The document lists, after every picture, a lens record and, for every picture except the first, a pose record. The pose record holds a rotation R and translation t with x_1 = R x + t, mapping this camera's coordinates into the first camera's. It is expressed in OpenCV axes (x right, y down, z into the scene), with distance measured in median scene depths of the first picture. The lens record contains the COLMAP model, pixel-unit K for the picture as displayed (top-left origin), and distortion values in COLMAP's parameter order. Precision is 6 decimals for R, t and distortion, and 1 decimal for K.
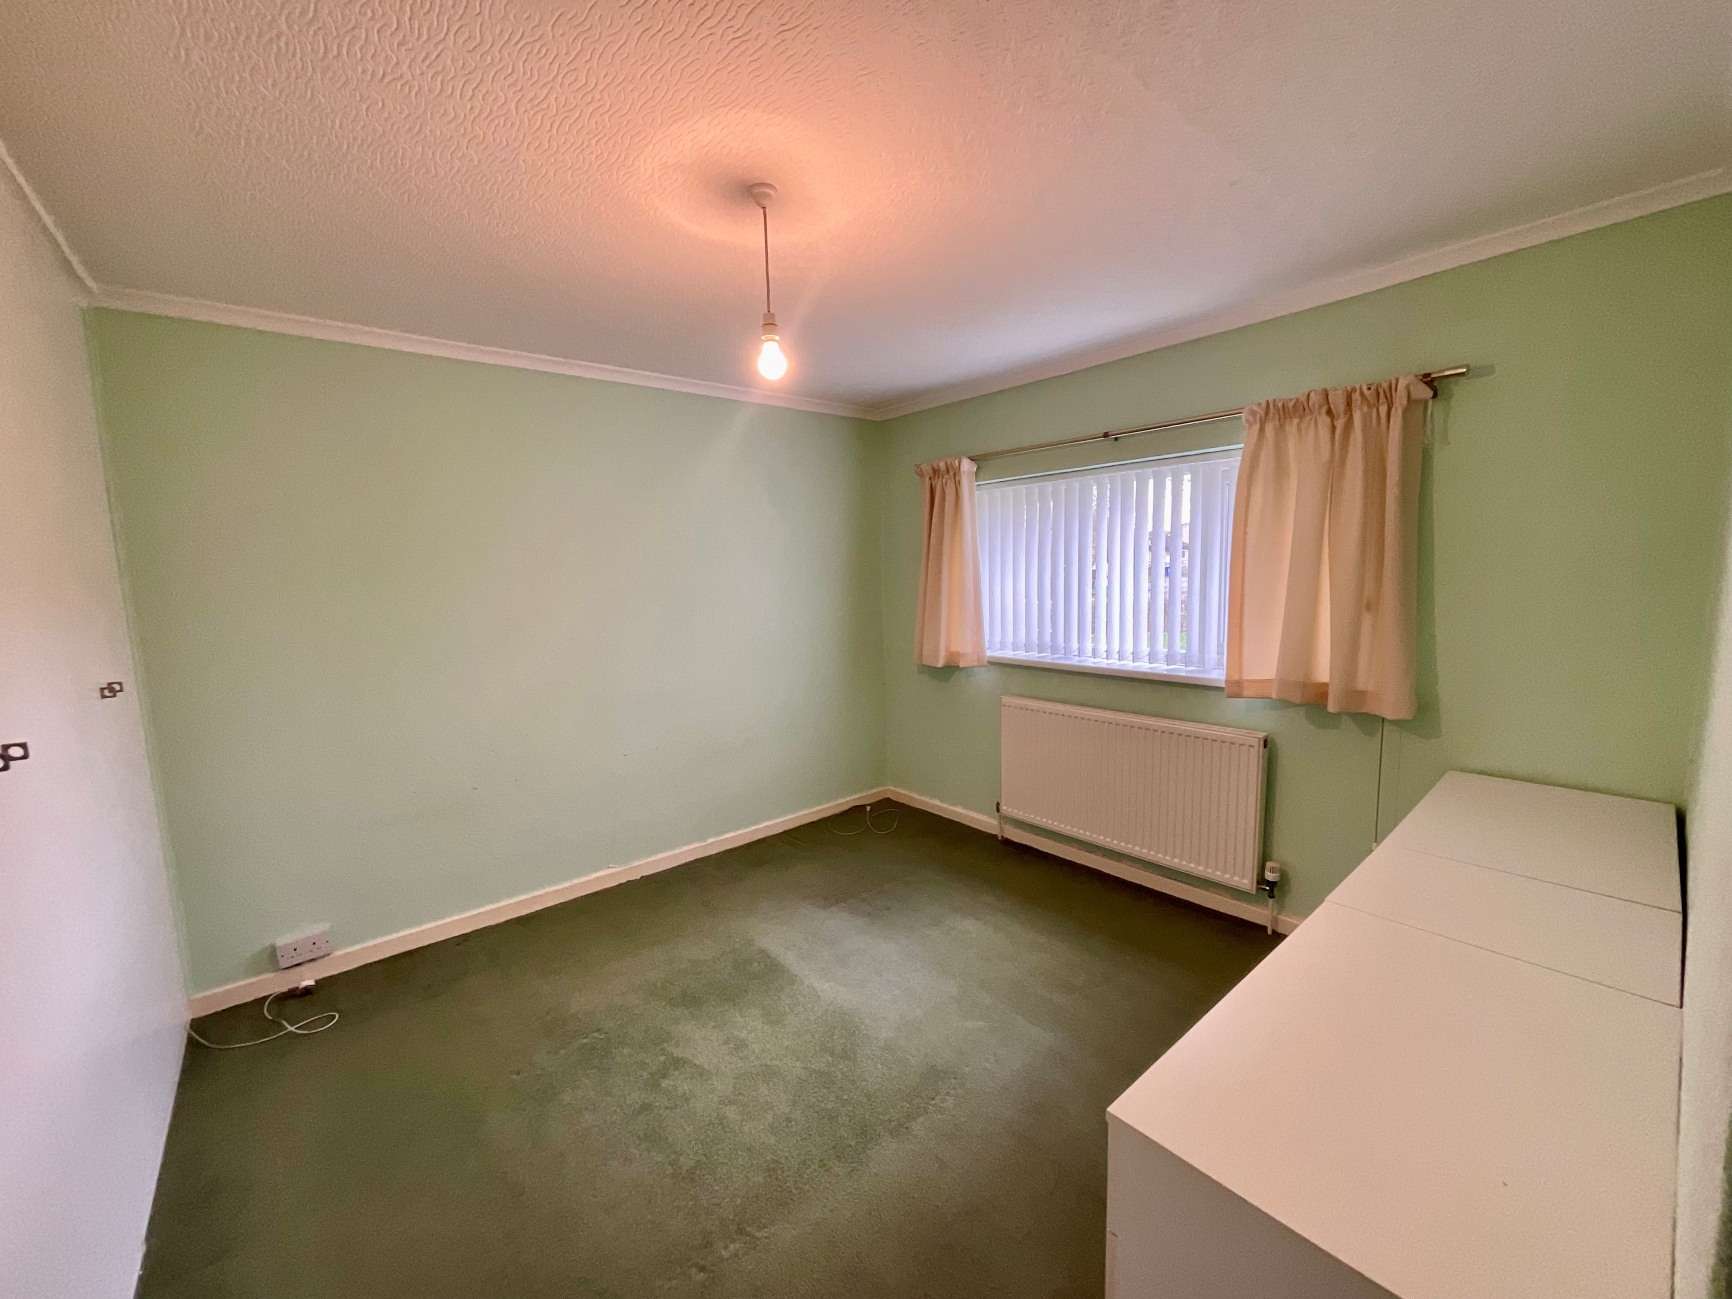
lens RADIAL K [[706.6, 0, 870.9], [0, 706.6, 658.5], [0, 0, 1]] dist [-0.000372, 0.000013]
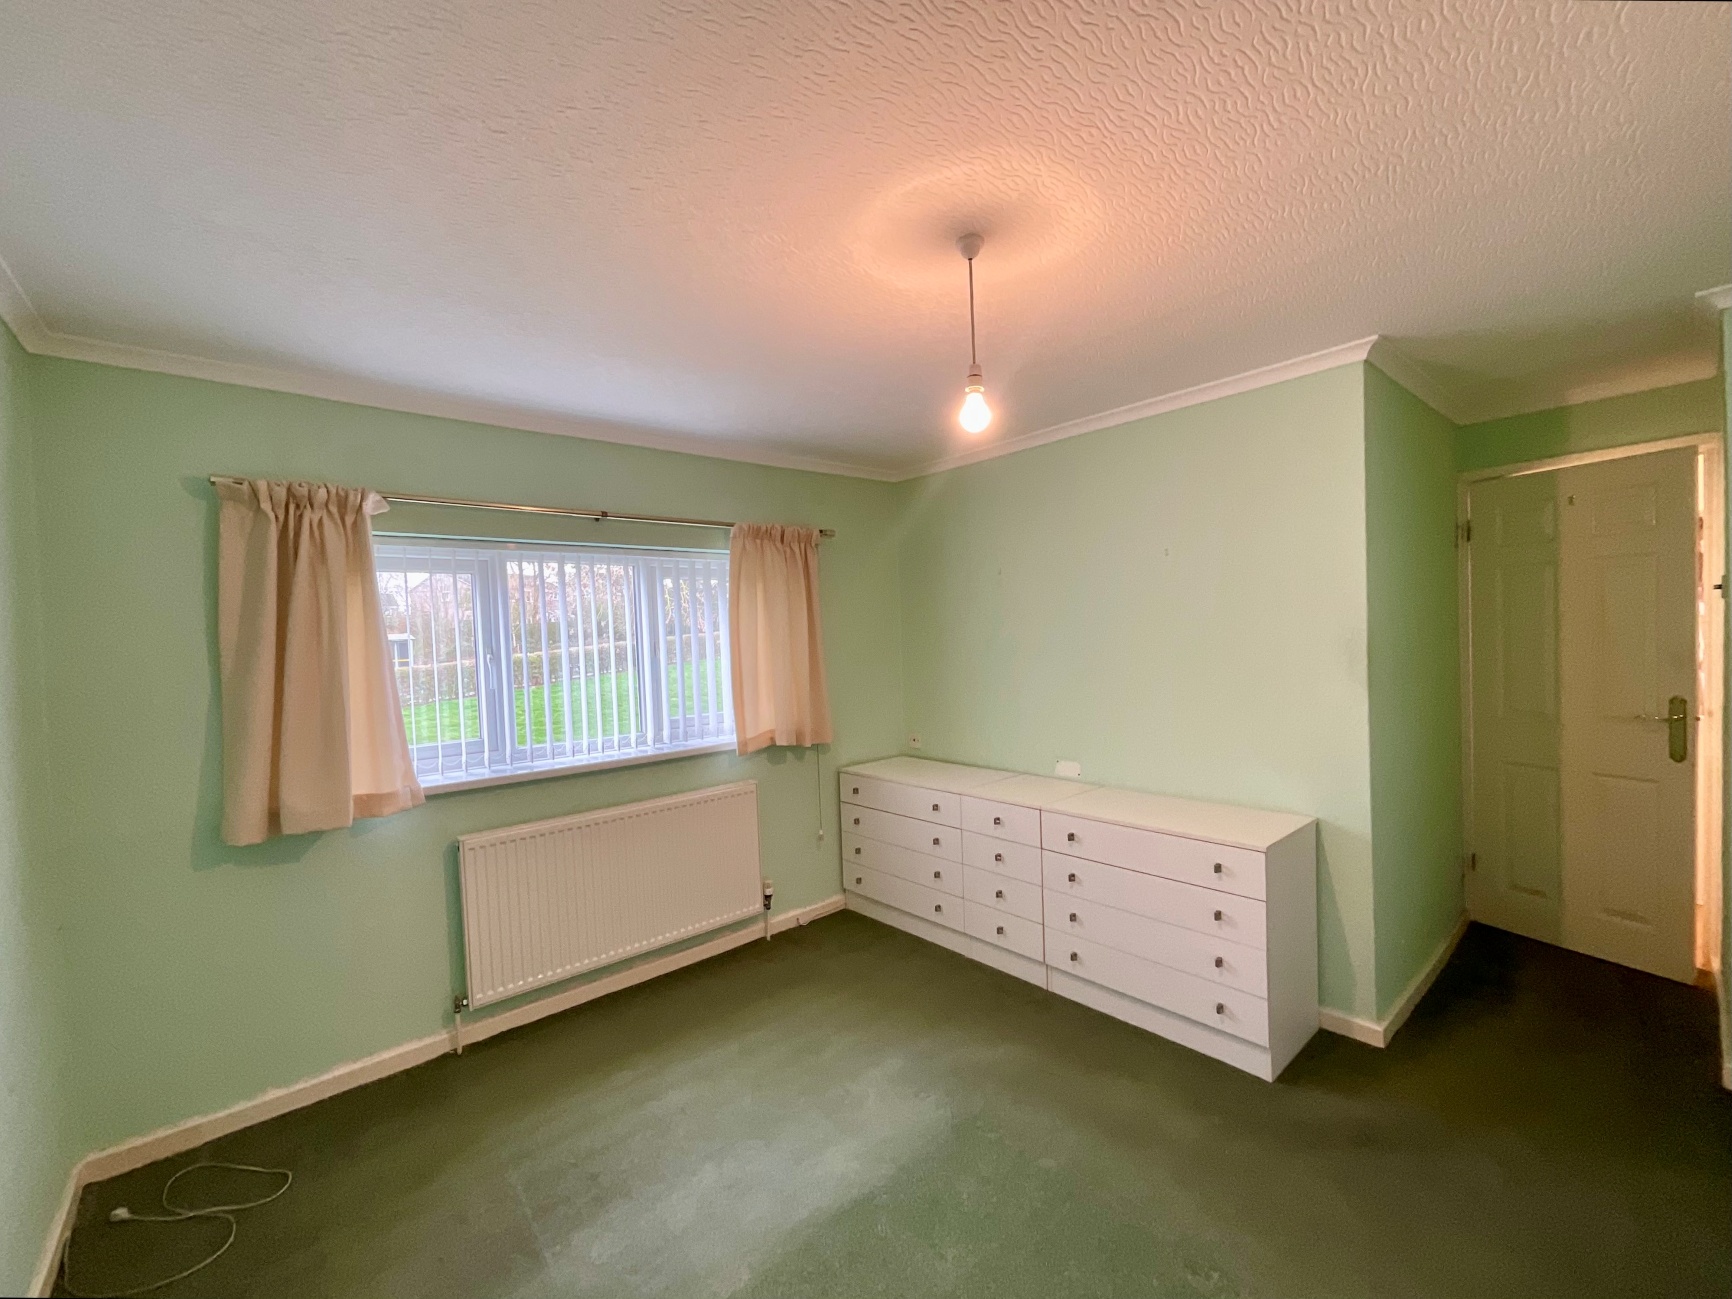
lens RADIAL K [[706.6, 0, 870.9], [0, 706.6, 658.5], [0, 0, 1]] dist [-0.000372, 0.000013]
pose [[-0.012275, -0.009806, 0.999877, -0.611288], [0.166063, 0.986046, 0.011709, -0.075483], [-0.986039, 0.166186, -0.010475, 0.674076]]
